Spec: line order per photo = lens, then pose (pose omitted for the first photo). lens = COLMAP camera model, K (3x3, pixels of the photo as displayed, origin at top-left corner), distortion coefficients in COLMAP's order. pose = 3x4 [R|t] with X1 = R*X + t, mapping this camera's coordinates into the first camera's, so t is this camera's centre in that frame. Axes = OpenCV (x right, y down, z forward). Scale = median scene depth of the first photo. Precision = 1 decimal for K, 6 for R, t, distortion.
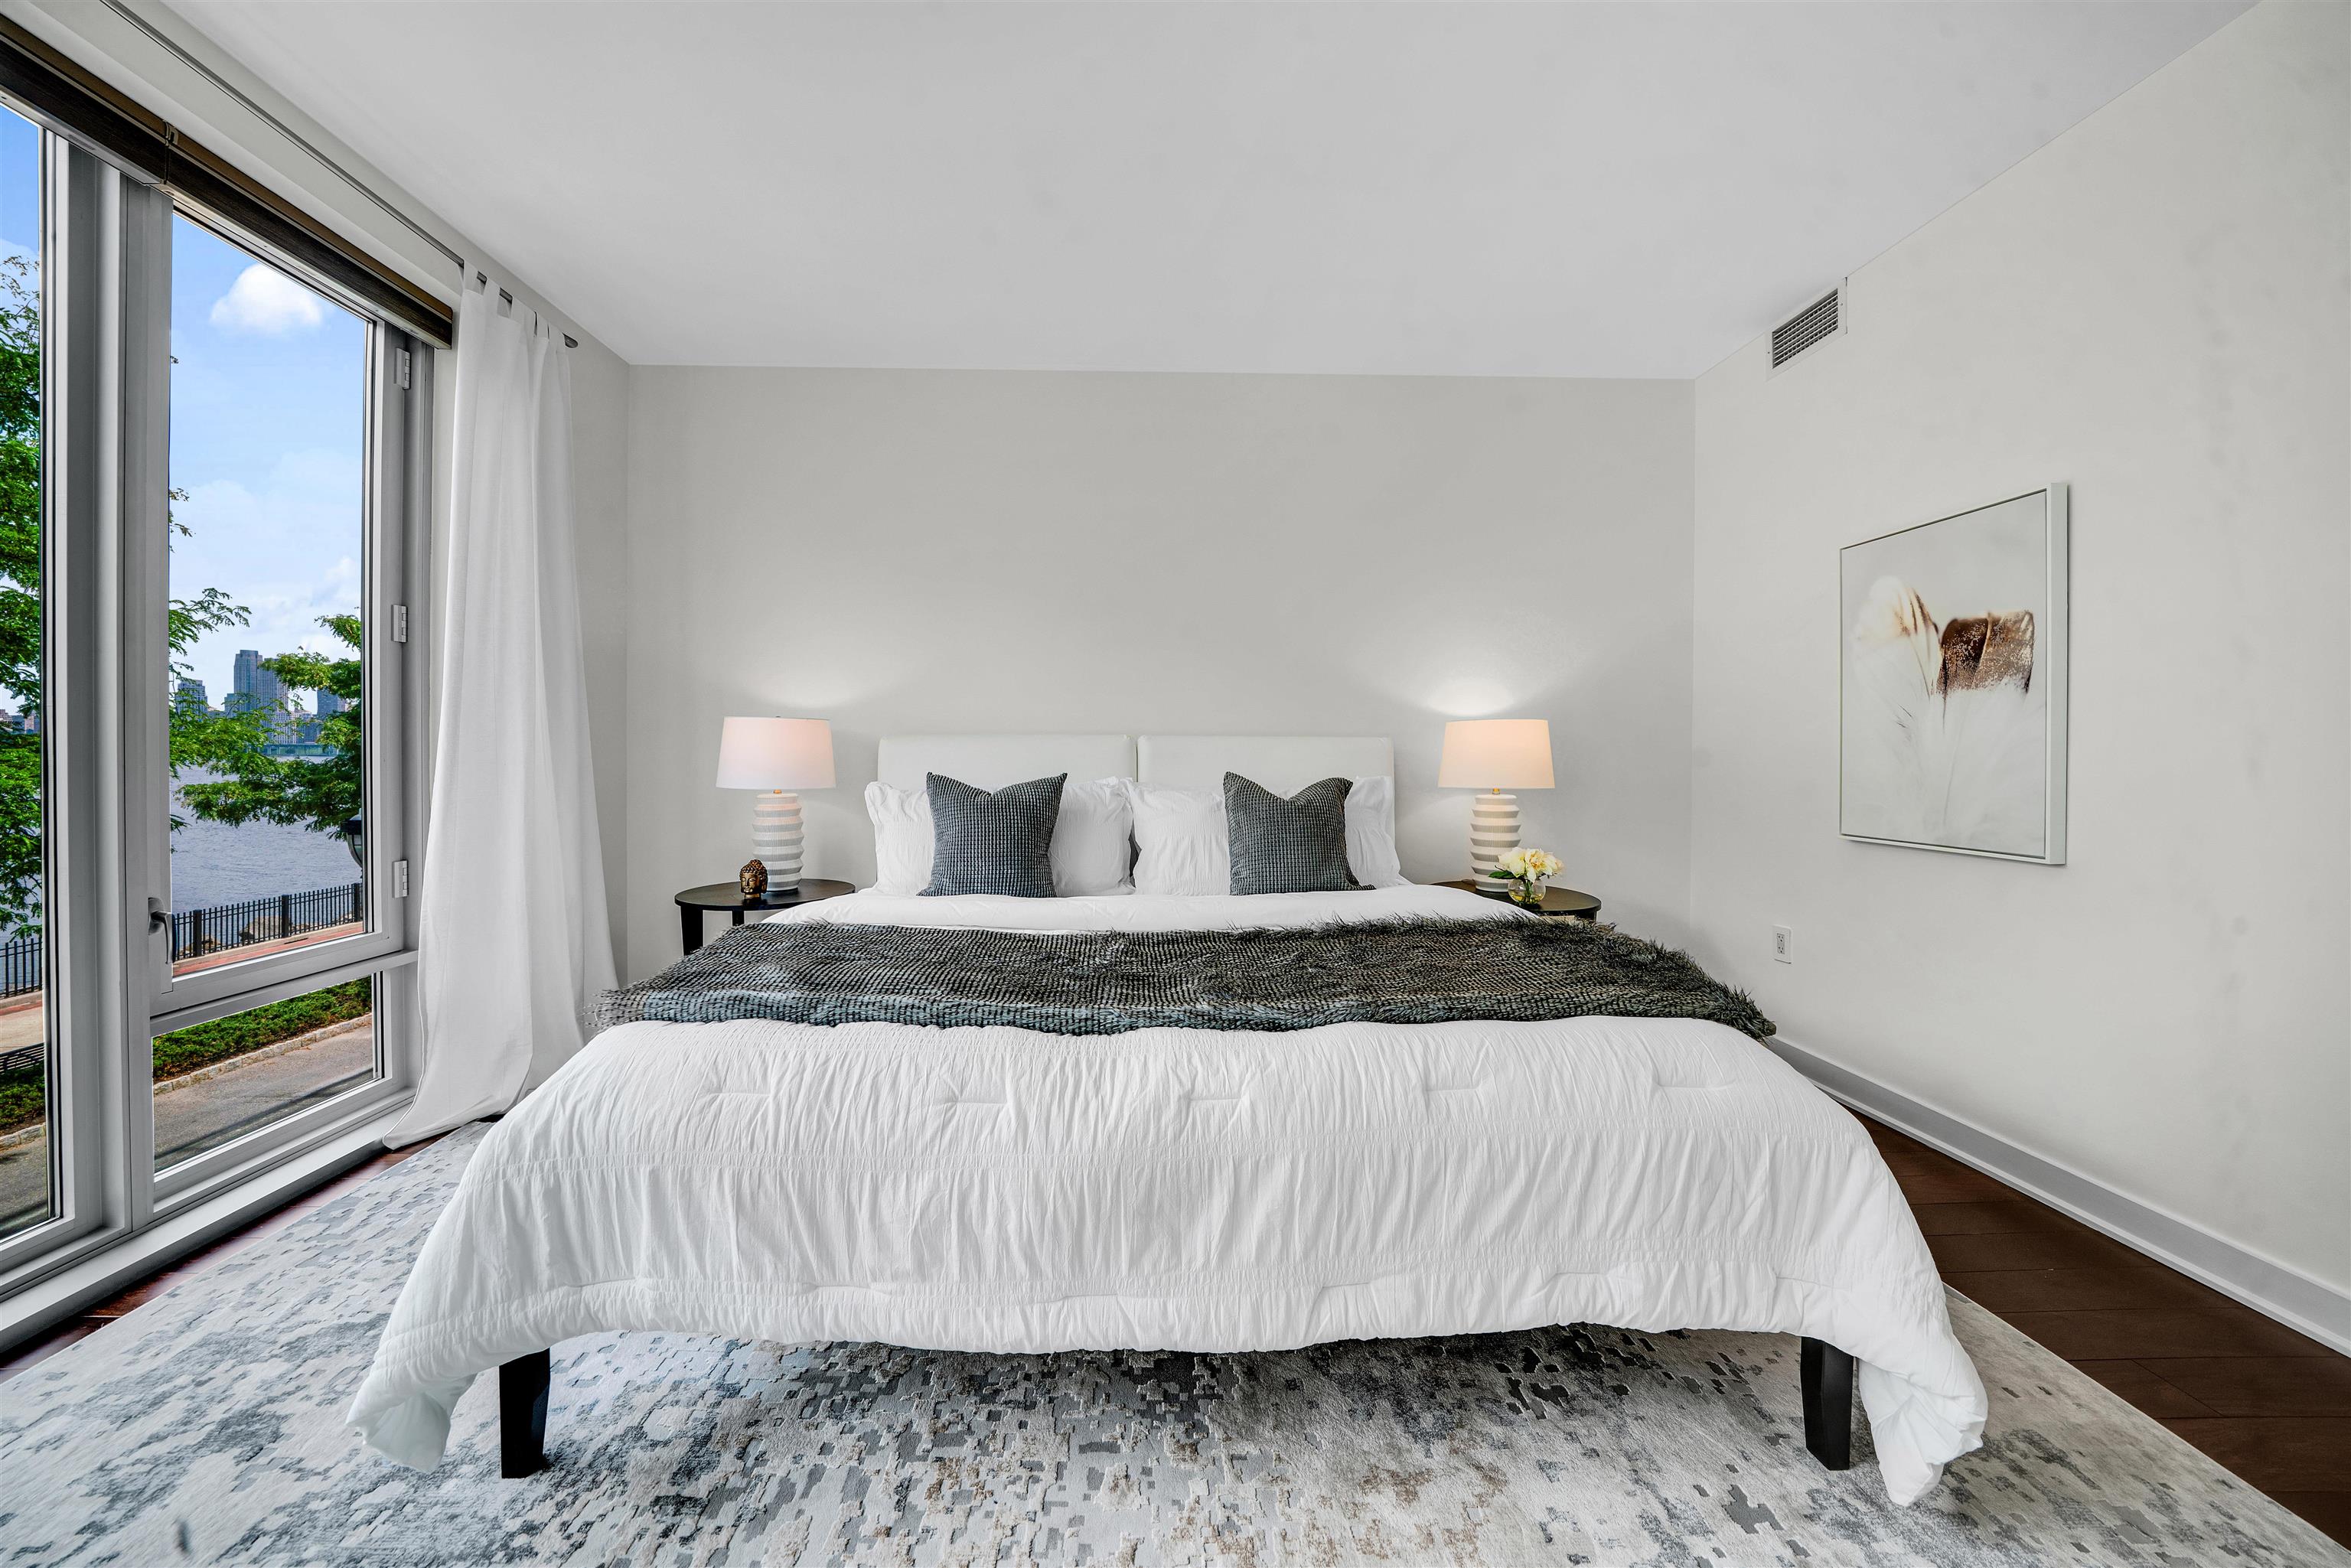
lens RADIAL K [[837.2, 0, 1174.8], [0, 837.2, 775.7], [0, 0, 1]] dist [-0.022025, 0.000563]
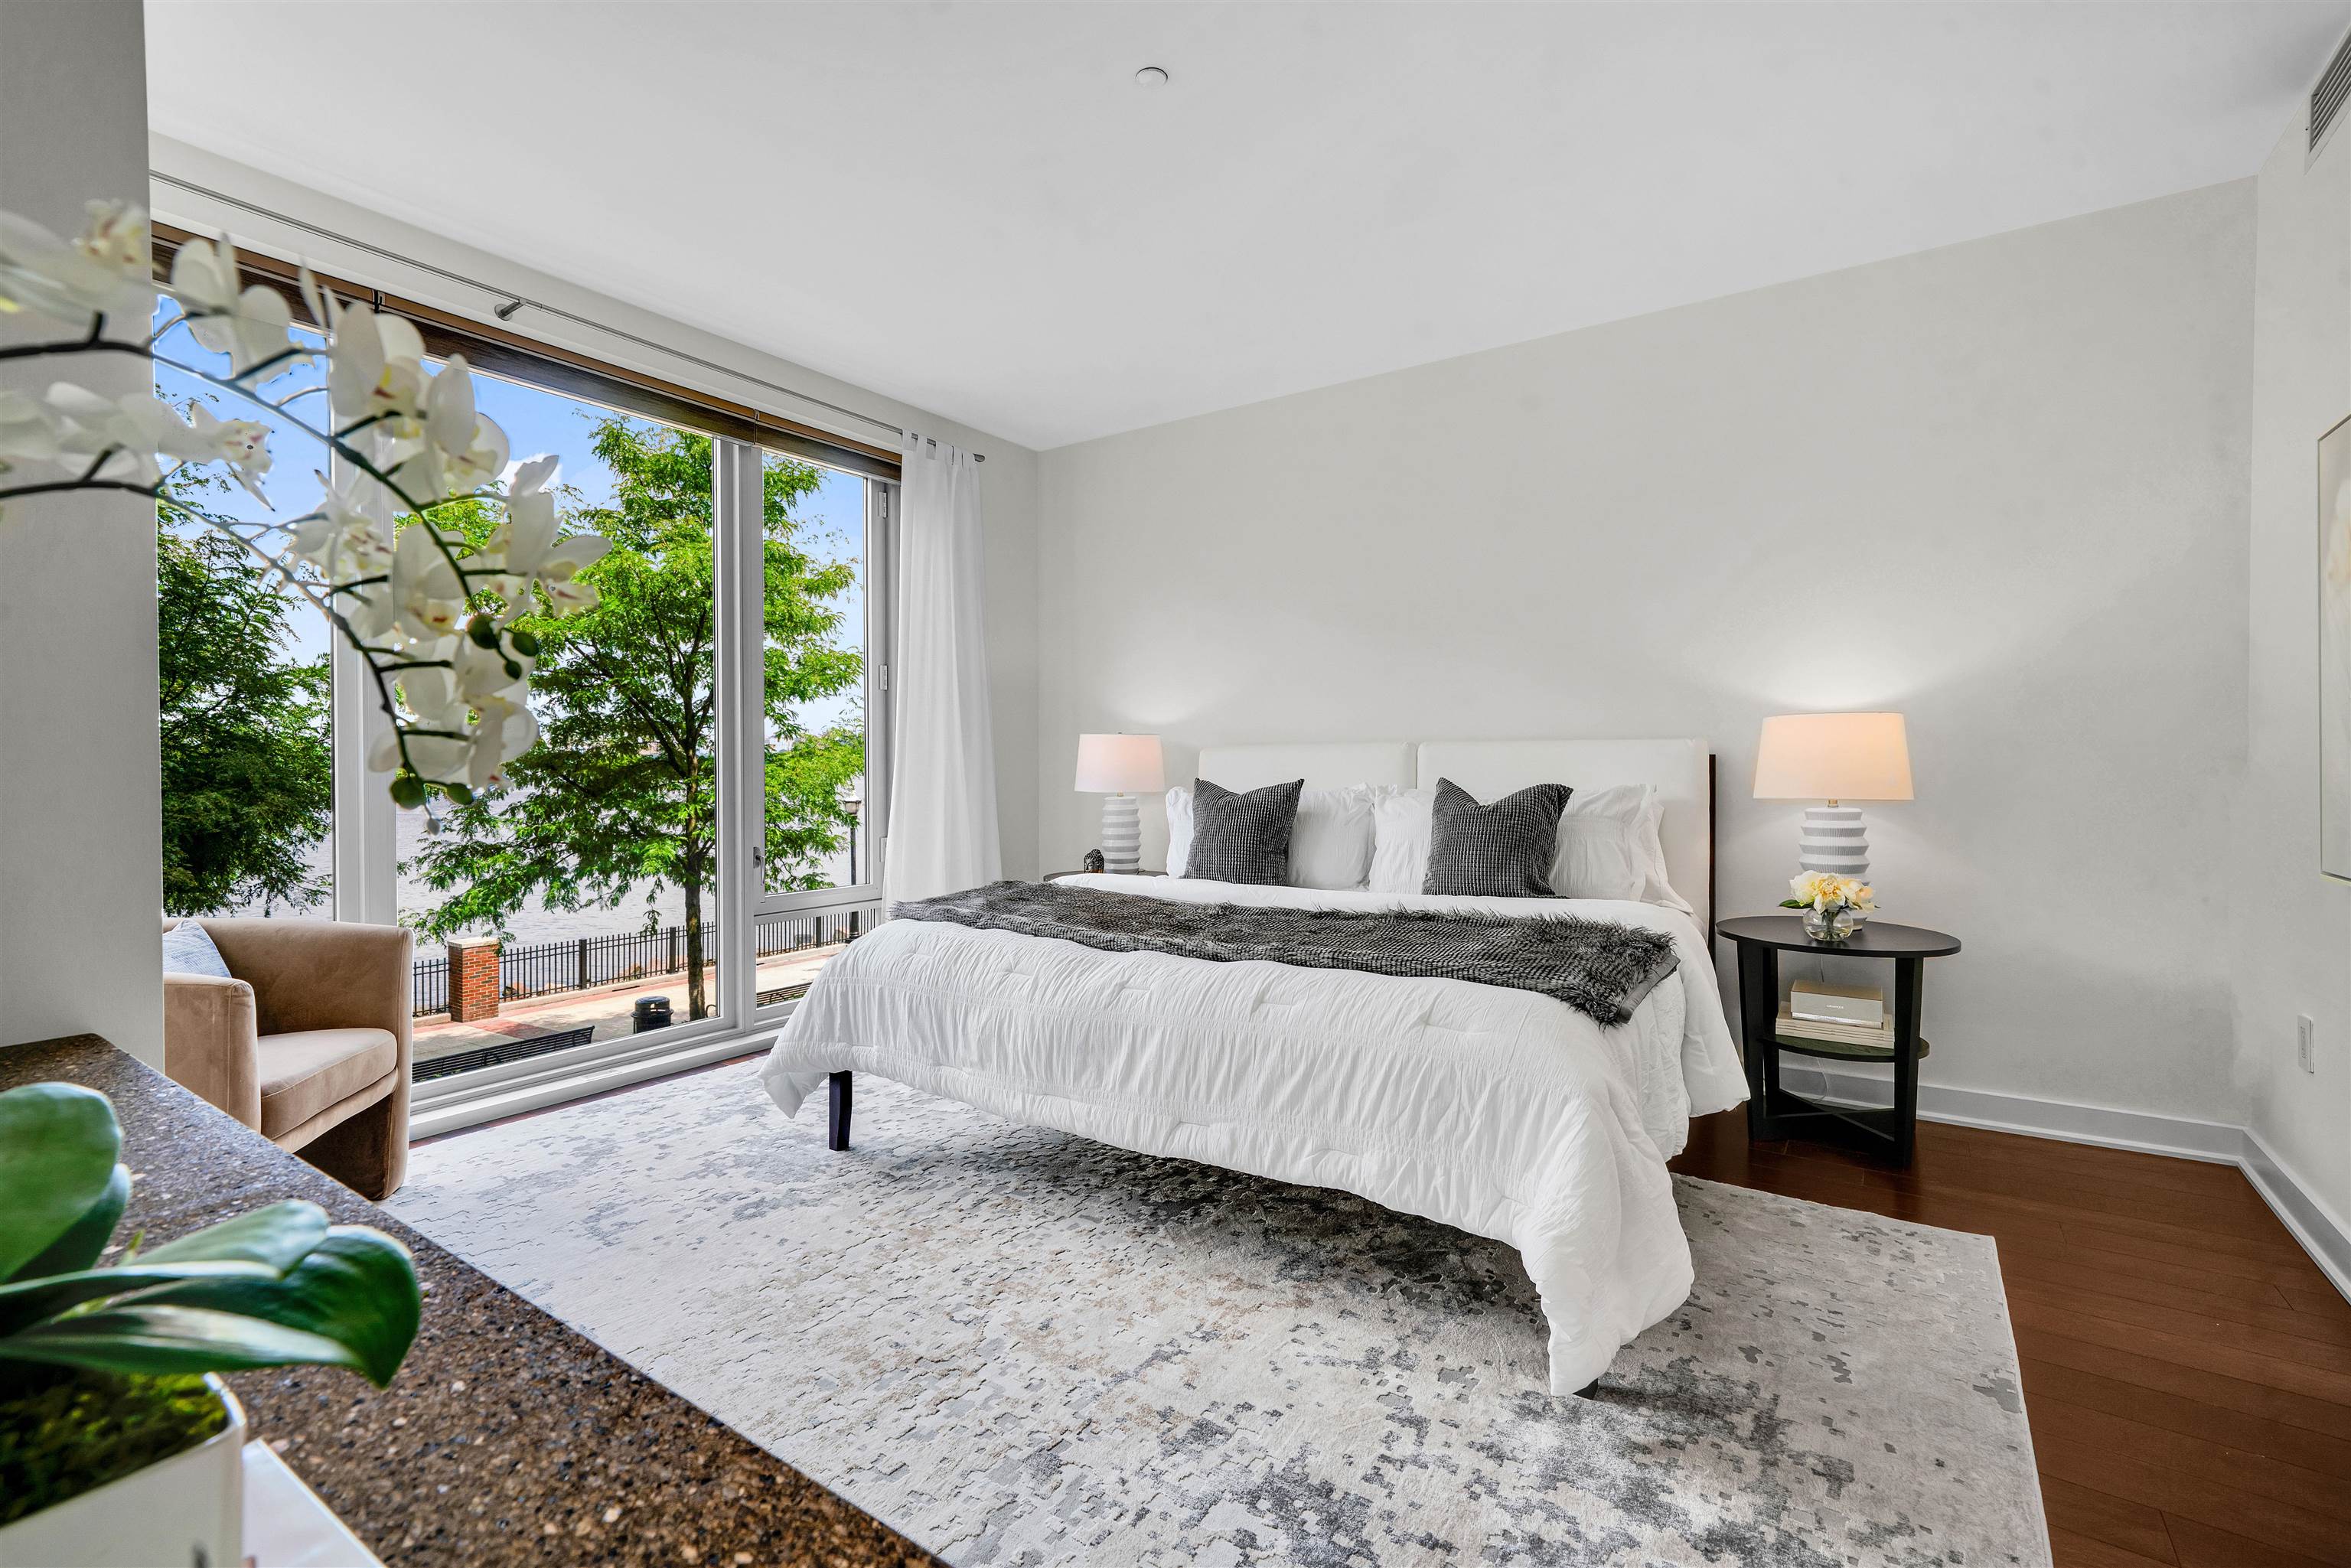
lens RADIAL K [[1071.8, 0, 1168.9], [0, 1071.8, 797.4], [0, 0, 1]] dist [0.001503, 0.000065]
pose [[0.808200, 0.011418, -0.588797, 1.103993], [-0.008600, 0.999934, 0.007586, 0.023531], [0.588845, -0.001067, 0.808245, -0.474698]]
